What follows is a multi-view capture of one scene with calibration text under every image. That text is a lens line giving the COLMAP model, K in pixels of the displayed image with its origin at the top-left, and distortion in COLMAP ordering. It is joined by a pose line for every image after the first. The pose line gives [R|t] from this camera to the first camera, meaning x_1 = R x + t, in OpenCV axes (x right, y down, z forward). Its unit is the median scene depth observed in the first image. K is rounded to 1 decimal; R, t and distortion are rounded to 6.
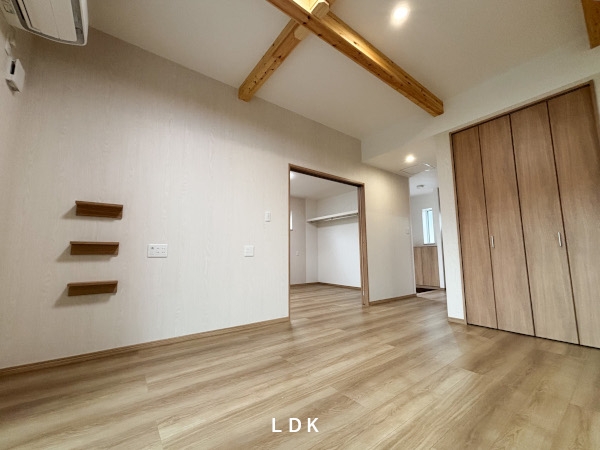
lens RADIAL K [[245.6, 0, 297.2], [0, 245.6, 225.5], [0, 0, 1]] dist [0.001312, 0.000379]
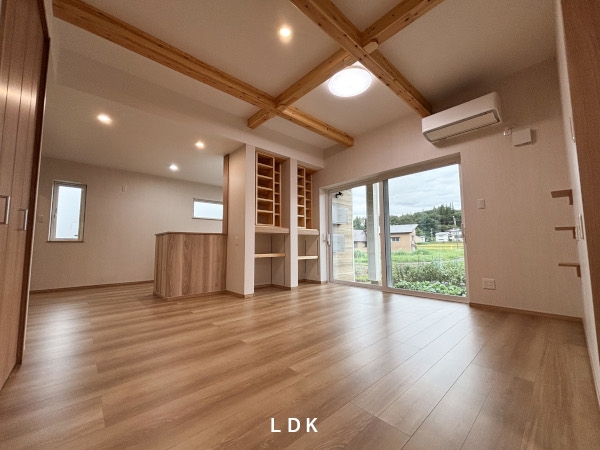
lens RADIAL K [[245.6, 0, 297.2], [0, 245.6, 225.5], [0, 0, 1]] dist [0.001312, 0.000379]
pose [[-0.994752, 0.005643, -0.102160, 0.357434], [0.026480, 0.978658, -0.203785, 0.186825], [0.098829, -0.205421, -0.973671, 1.442543]]
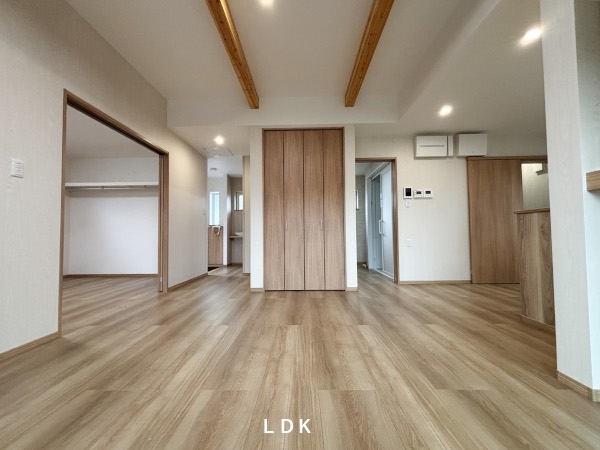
lens RADIAL K [[245.6, 0, 297.2], [0, 245.6, 225.5], [0, 0, 1]] dist [0.001312, 0.000379]
pose [[0.614640, 0.028798, 0.788282, -0.192849], [-0.089263, 0.995454, 0.033233, 0.021431], [-0.783741, -0.090791, 0.614416, 0.157291]]
